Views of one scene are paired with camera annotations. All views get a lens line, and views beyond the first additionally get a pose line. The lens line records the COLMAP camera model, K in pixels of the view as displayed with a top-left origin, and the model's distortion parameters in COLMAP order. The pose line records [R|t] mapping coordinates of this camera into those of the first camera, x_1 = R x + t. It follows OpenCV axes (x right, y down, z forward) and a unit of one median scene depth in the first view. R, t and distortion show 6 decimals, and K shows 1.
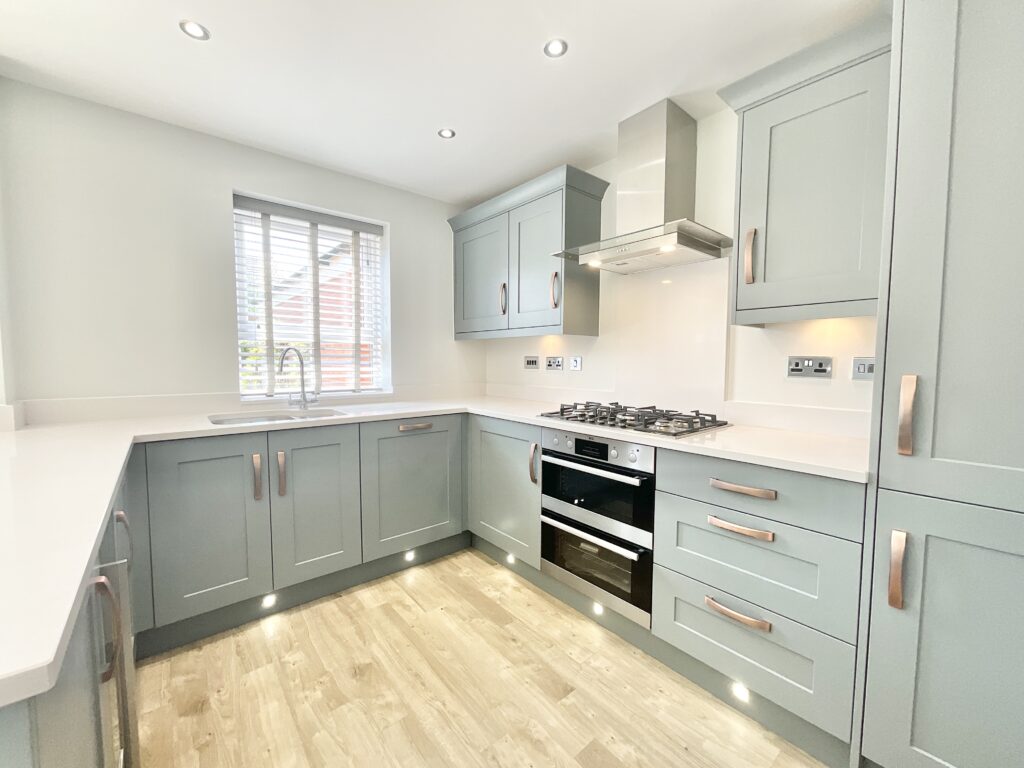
lens RADIAL K [[413.9, 0, 508.5], [0, 413.9, 384.5], [0, 0, 1]] dist [-0.002951, 0.000491]
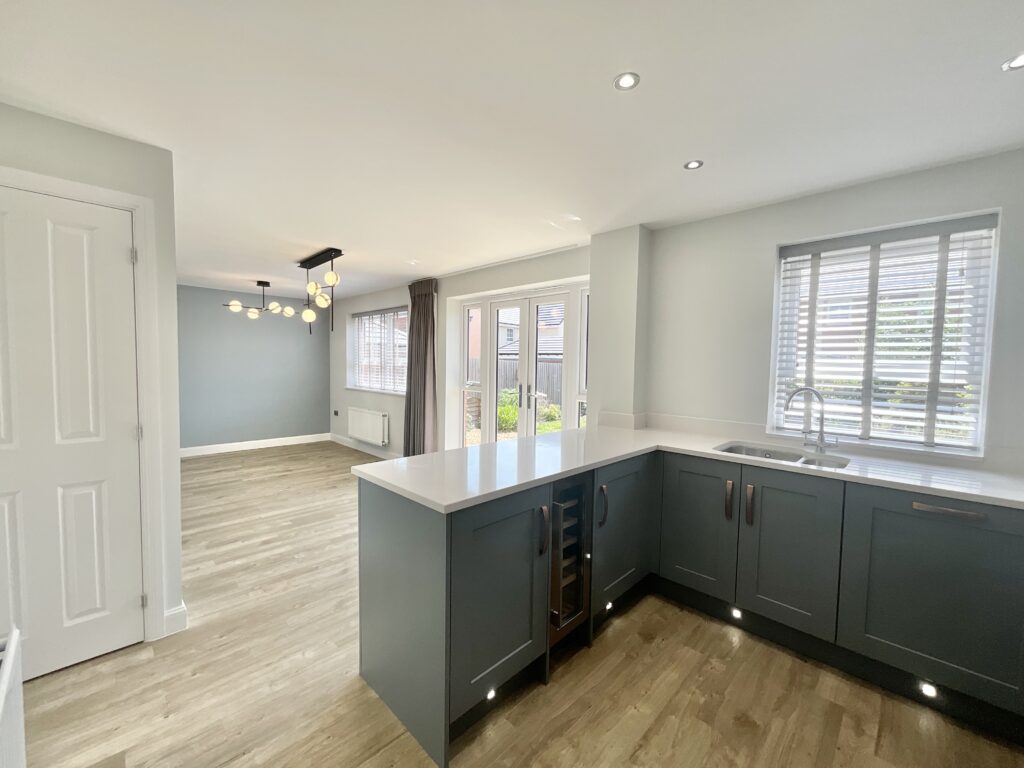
lens RADIAL K [[413.9, 0, 512.8], [0, 413.9, 381.7], [0, 0, 1]] dist [-0.002951, 0.000491]
pose [[0.093709, 0.042924, -0.994674, 0.463229], [-0.075378, 0.996509, 0.035901, -0.102028], [0.992742, 0.071612, 0.096617, 0.239496]]
